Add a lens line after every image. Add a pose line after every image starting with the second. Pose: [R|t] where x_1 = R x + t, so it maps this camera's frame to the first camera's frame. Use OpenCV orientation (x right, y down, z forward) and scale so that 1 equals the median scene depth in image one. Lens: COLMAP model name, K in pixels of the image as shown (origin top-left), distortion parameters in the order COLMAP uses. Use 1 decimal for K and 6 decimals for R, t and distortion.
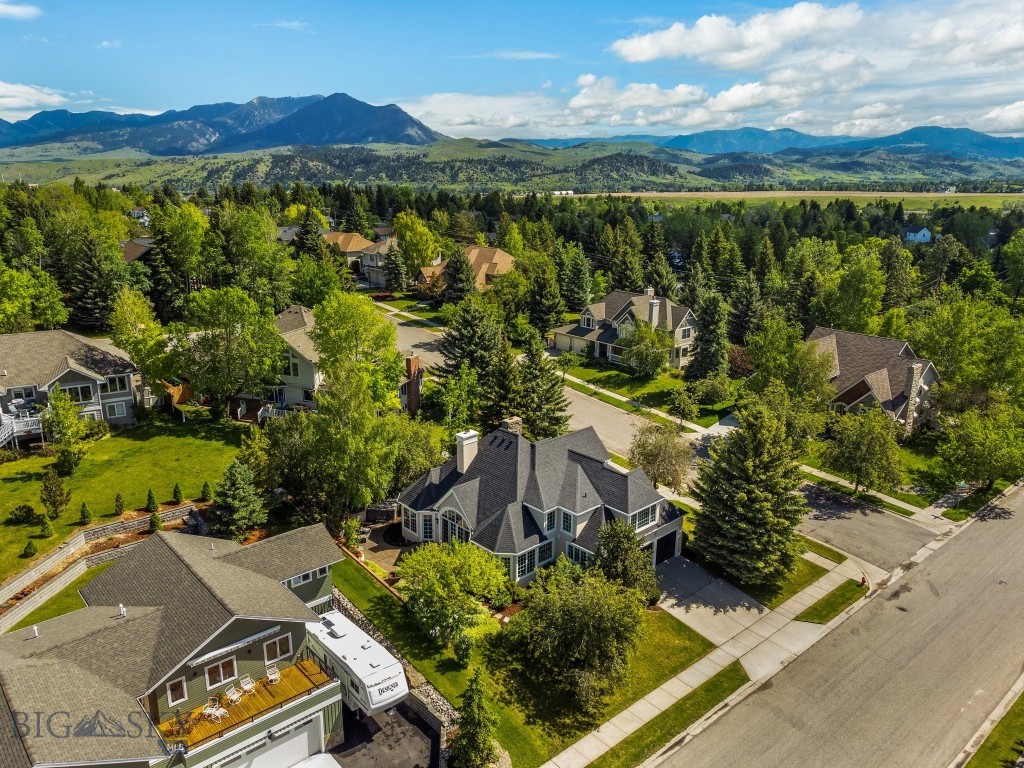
lens RADIAL K [[800.3, 0, 509.3], [0, 800.3, 384.3], [0, 0, 1]] dist [0.032663, 0.003577]
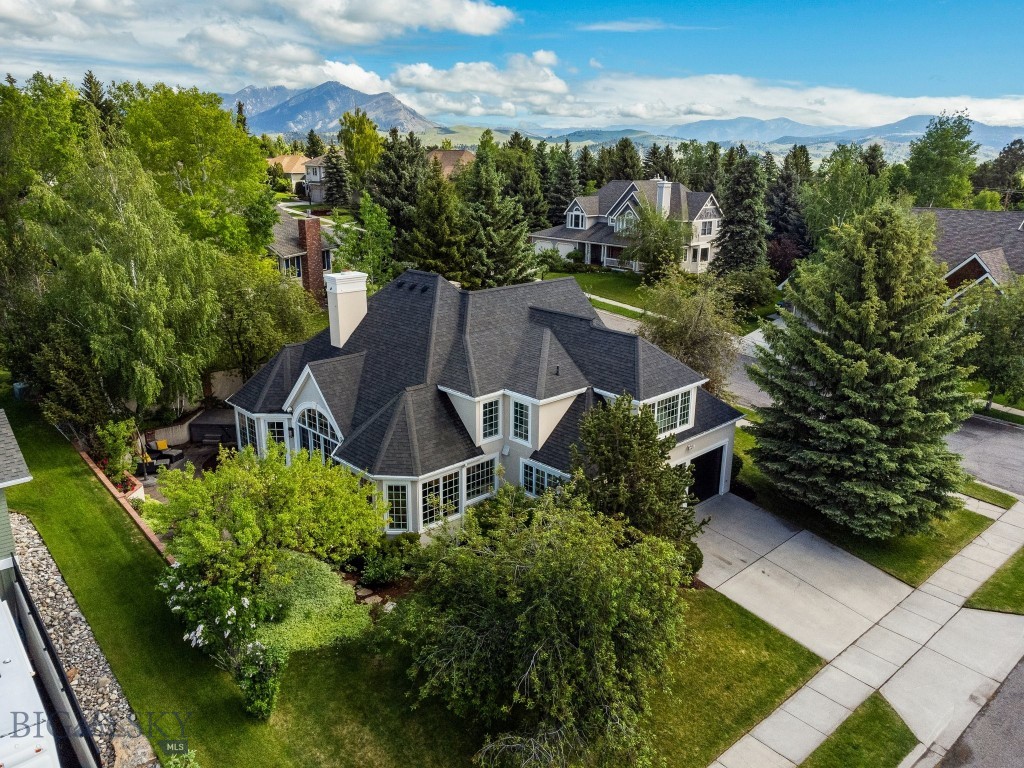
lens RADIAL K [[800.3, 0, 516.6], [0, 800.3, 381.1], [0, 0, 1]] dist [0.032663, 0.003577]
pose [[0.999898, -0.000963, 0.014269, 0.060817], [0.000890, 0.999987, 0.005115, 0.140907], [-0.014274, -0.005102, 0.999885, 0.471731]]
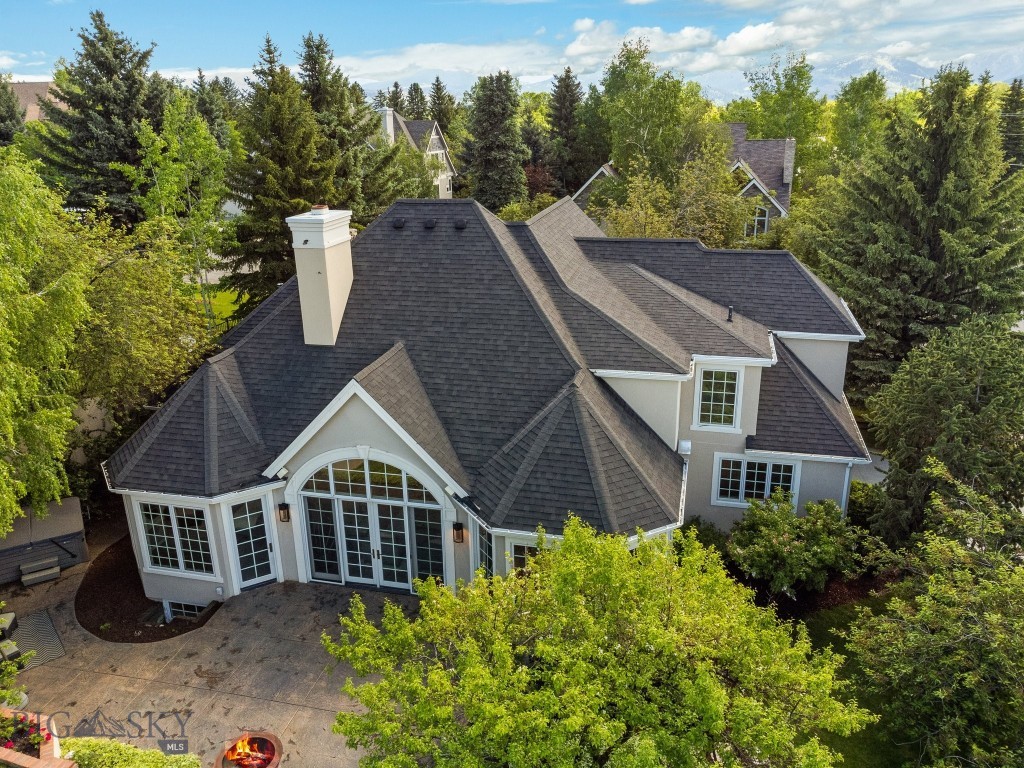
lens RADIAL K [[800.3, 0, 514.4], [0, 800.3, 387.0], [0, 0, 1]] dist [0.032663, 0.003577]
pose [[0.843390, -0.202886, 0.497525, -0.169103], [0.174791, 0.979202, 0.103007, 0.115105], [-0.508077, 0.000088, 0.861312, 0.739474]]
